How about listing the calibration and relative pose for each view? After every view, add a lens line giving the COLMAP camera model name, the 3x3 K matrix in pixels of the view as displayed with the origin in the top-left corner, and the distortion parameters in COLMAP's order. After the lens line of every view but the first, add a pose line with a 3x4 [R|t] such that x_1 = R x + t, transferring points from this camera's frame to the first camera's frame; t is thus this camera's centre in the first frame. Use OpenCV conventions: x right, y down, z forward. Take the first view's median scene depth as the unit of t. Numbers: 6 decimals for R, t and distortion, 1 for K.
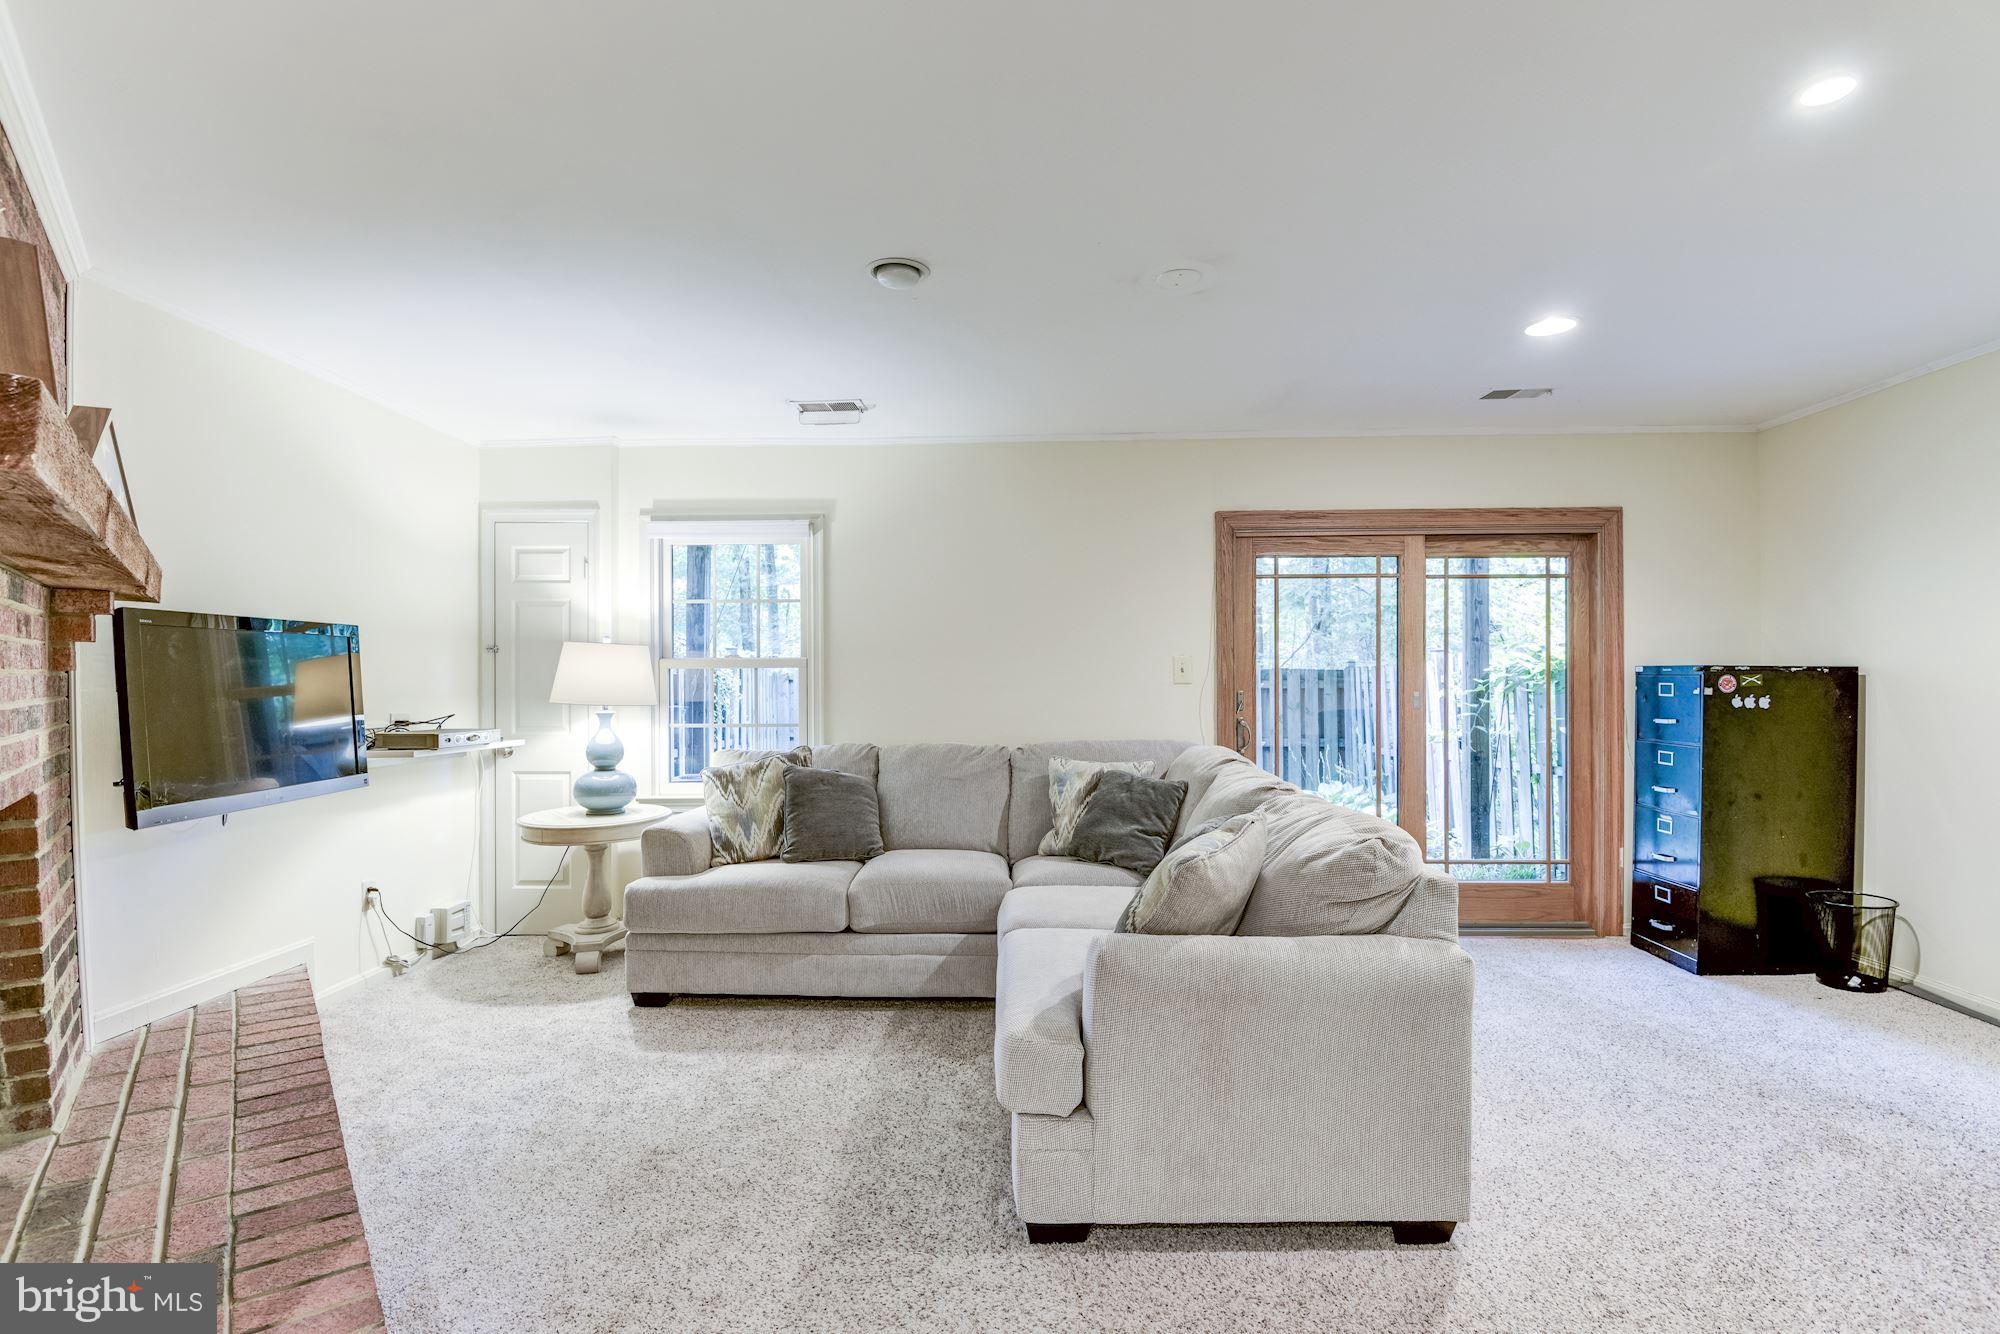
lens RADIAL K [[946.8, 0, 1009.0], [0, 946.8, 679.7], [0, 0, 1]] dist [-0.002841, -0.006389]
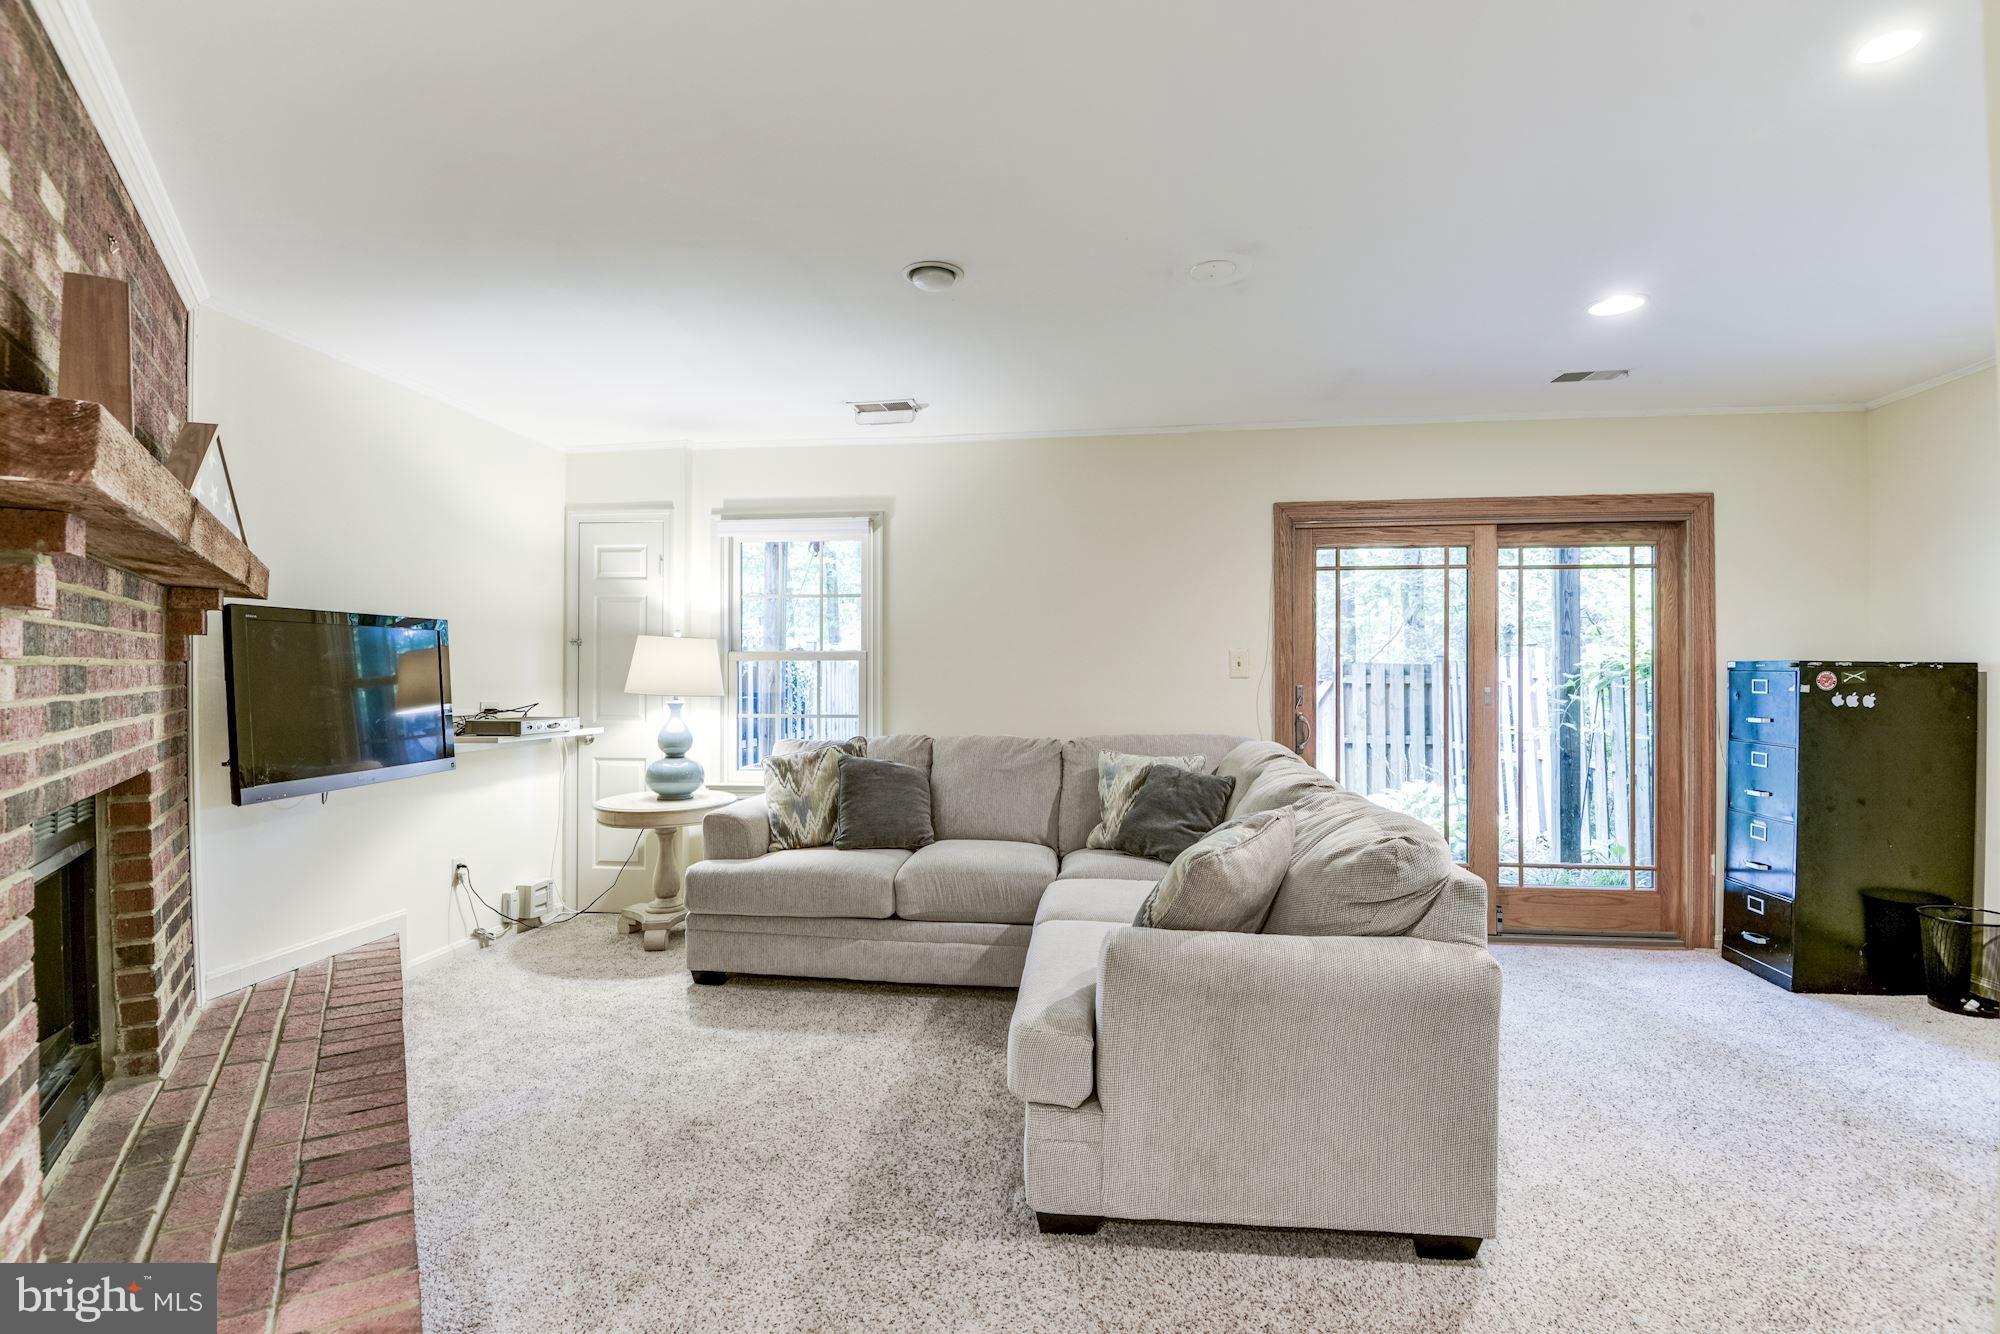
lens RADIAL K [[941.0, 0, 1000.0], [0, 941.0, 667.0], [0, 0, 1]] dist [0.000419, -0.007483]
pose [[0.994893, 0.003650, -0.100871, 0.064922], [-0.004266, 0.999974, -0.005896, -0.000318], [0.100846, 0.006296, 0.994882, -0.004548]]
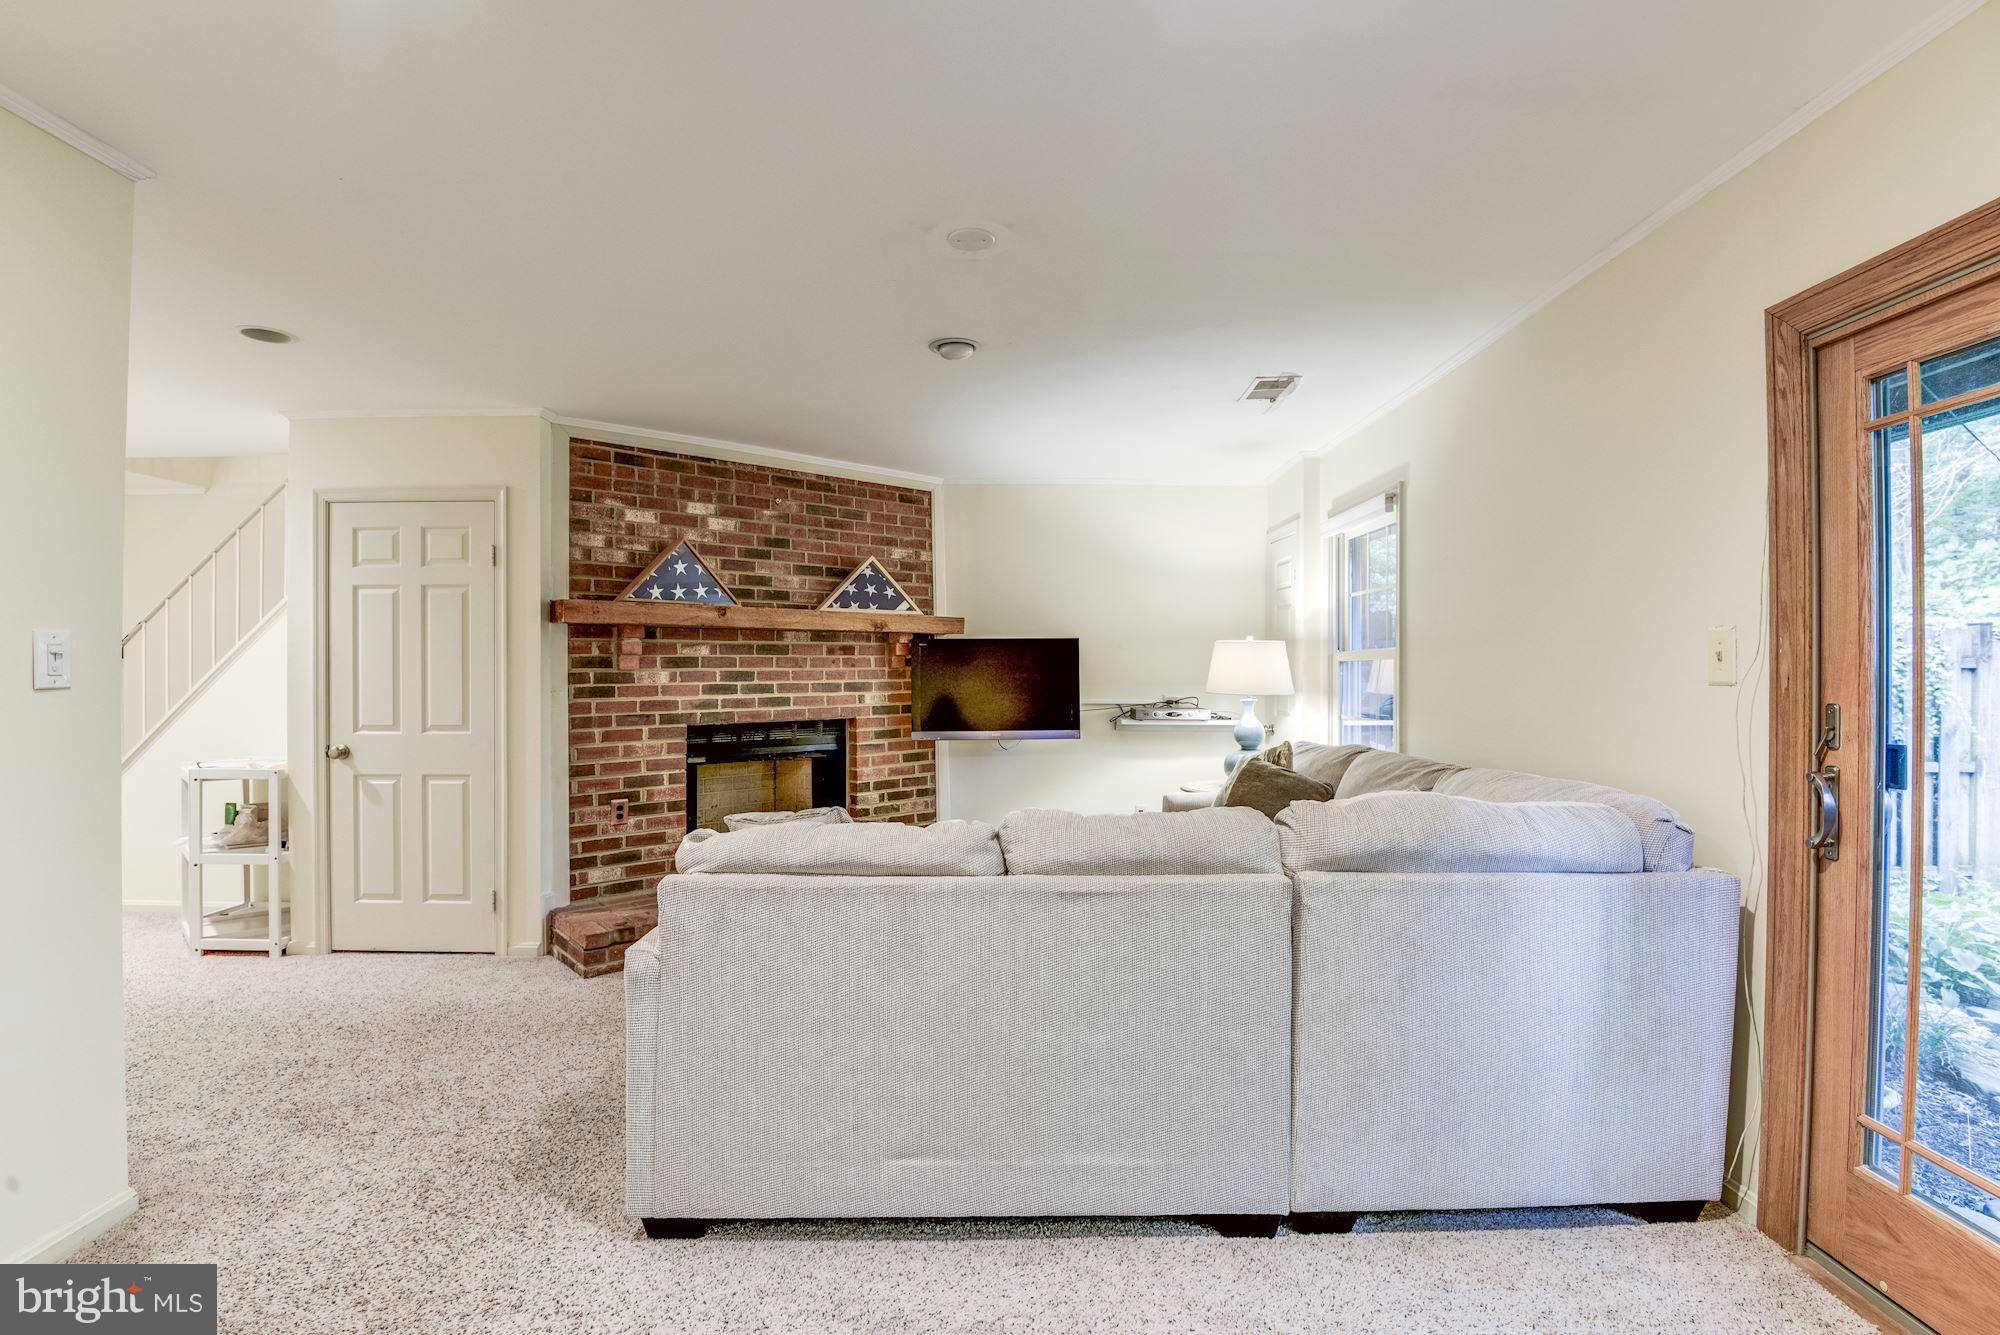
lens RADIAL K [[946.8, 0, 1009.0], [0, 946.8, 680.2], [0, 0, 1]] dist [-0.002841, -0.006389]
pose [[0.012777, 0.010642, -0.999862, 1.314122], [-0.001016, 0.999943, 0.010630, -0.005205], [0.999918, 0.000880, 0.012787, 1.226752]]
